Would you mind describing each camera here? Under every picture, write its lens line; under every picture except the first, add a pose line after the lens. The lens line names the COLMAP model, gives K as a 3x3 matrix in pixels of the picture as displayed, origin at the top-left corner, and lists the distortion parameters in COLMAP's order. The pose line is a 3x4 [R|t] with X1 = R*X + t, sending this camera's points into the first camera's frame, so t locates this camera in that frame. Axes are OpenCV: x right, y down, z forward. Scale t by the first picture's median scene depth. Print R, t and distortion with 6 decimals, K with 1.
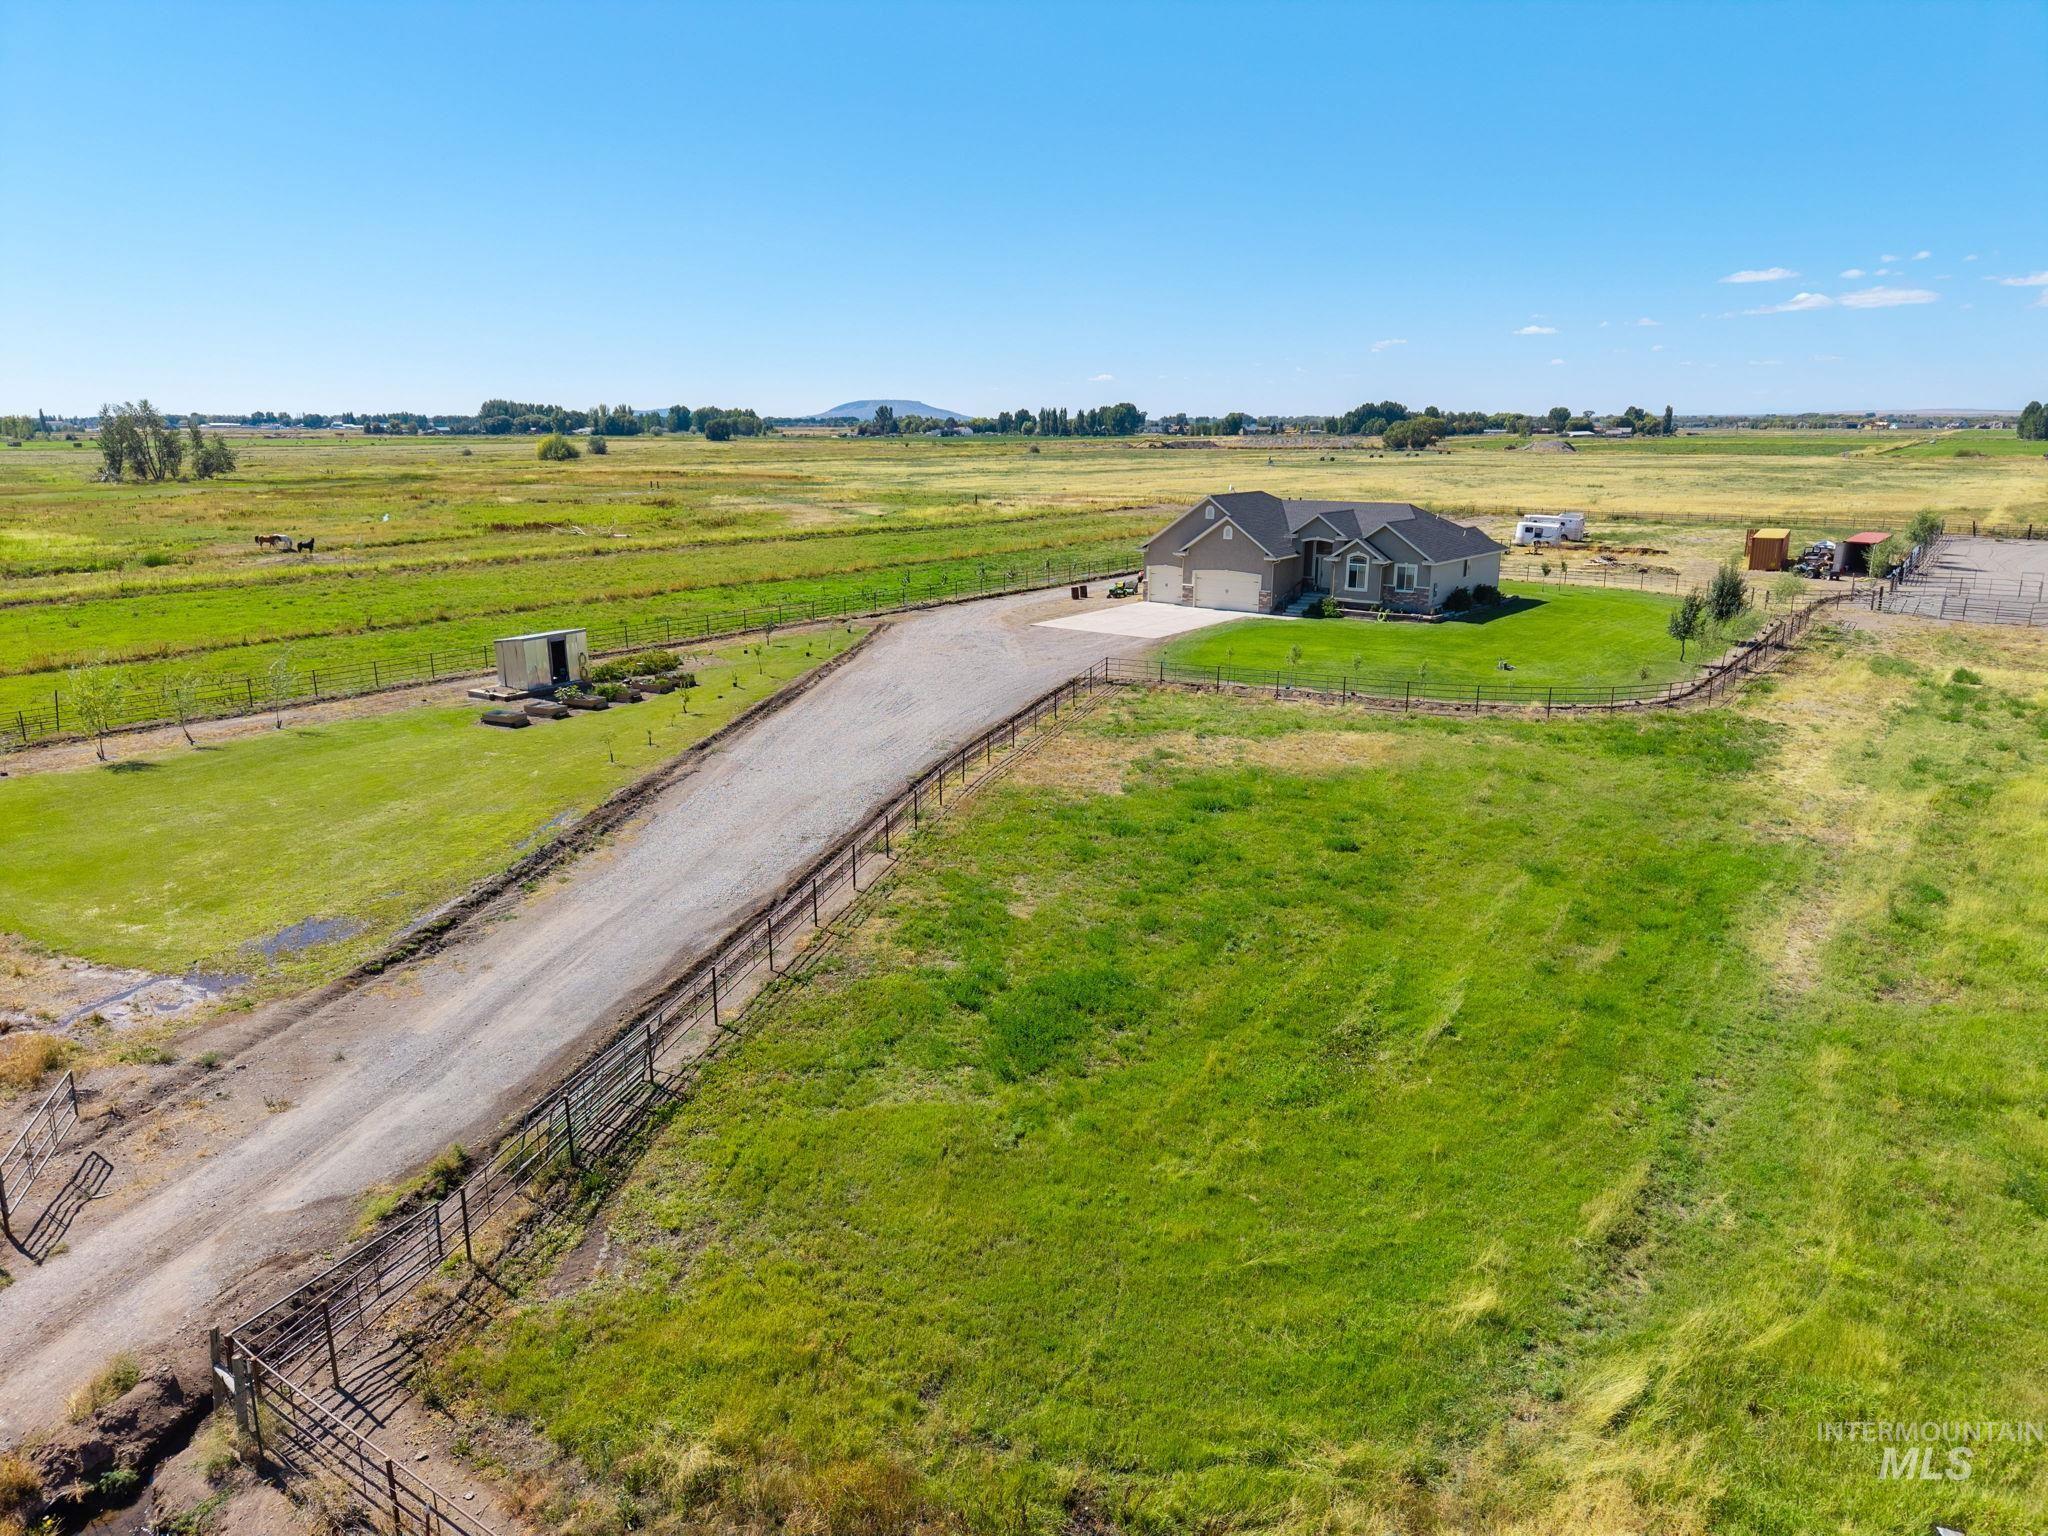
lens RADIAL K [[1305.4, 0, 1024.0], [0, 1305.4, 768.0], [0, 0, 1]] dist [0.004249, -0.002899]
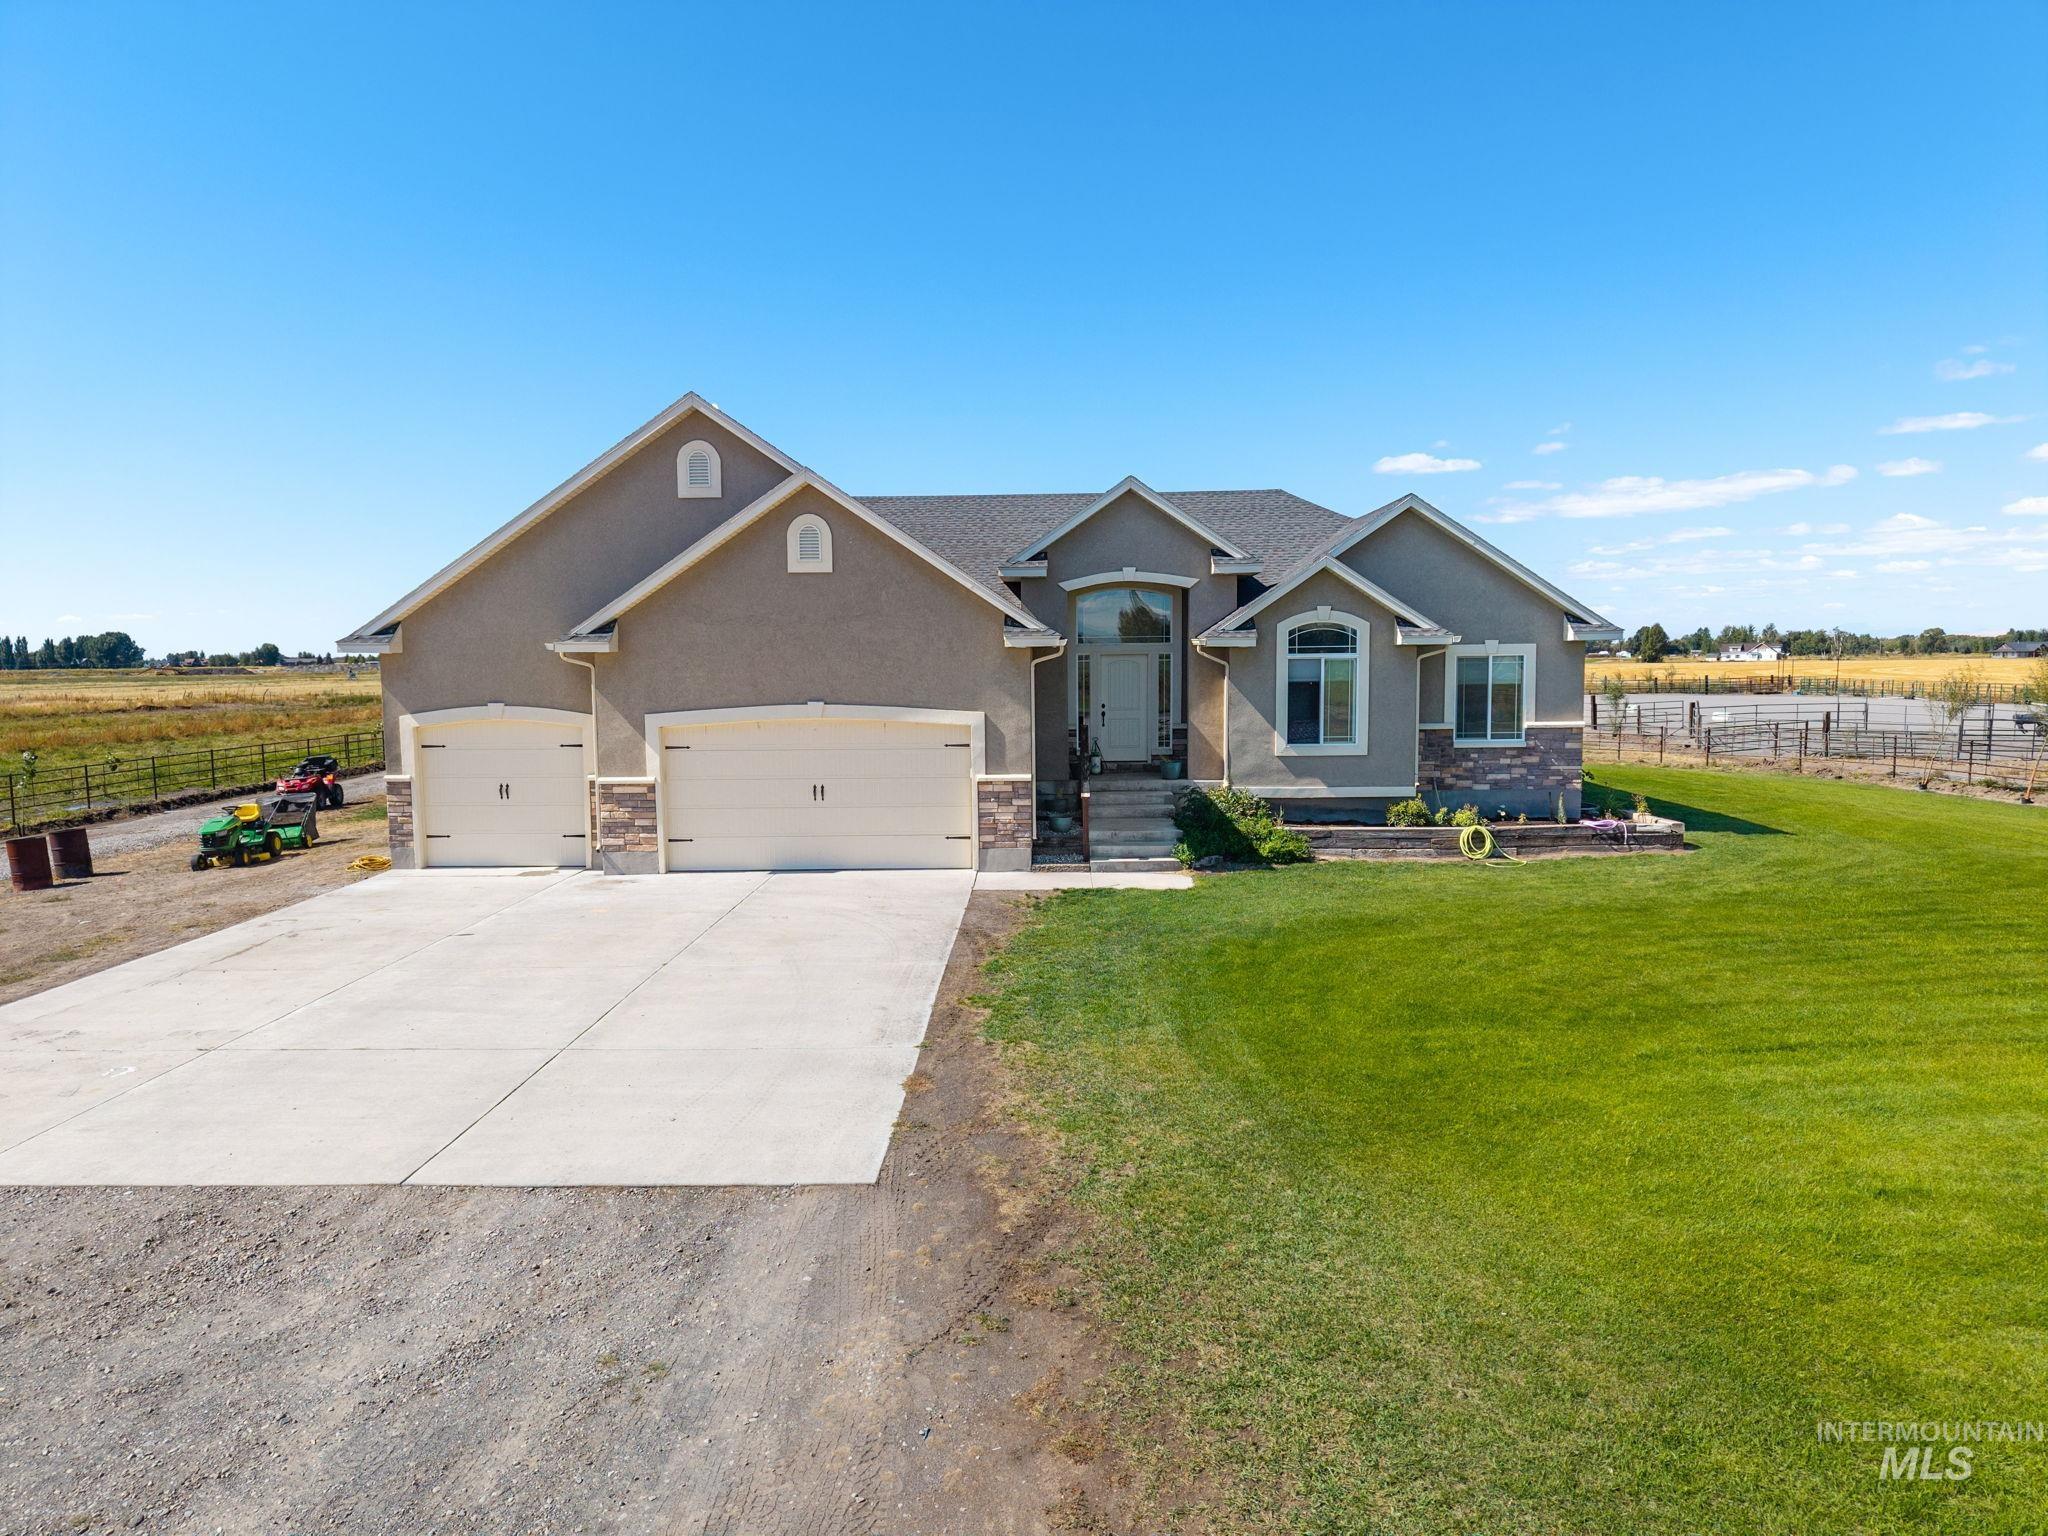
lens RADIAL K [[1252.8, 0, 1024.0], [0, 1252.8, 768.0], [0, 0, 1]] dist [0.074663, -0.108778]
pose [[0.765761, -0.045262, 0.641531, 0.034965], [0.162889, 0.978645, -0.125384, -0.102442], [-0.622156, 0.200512, 0.756780, 0.786224]]
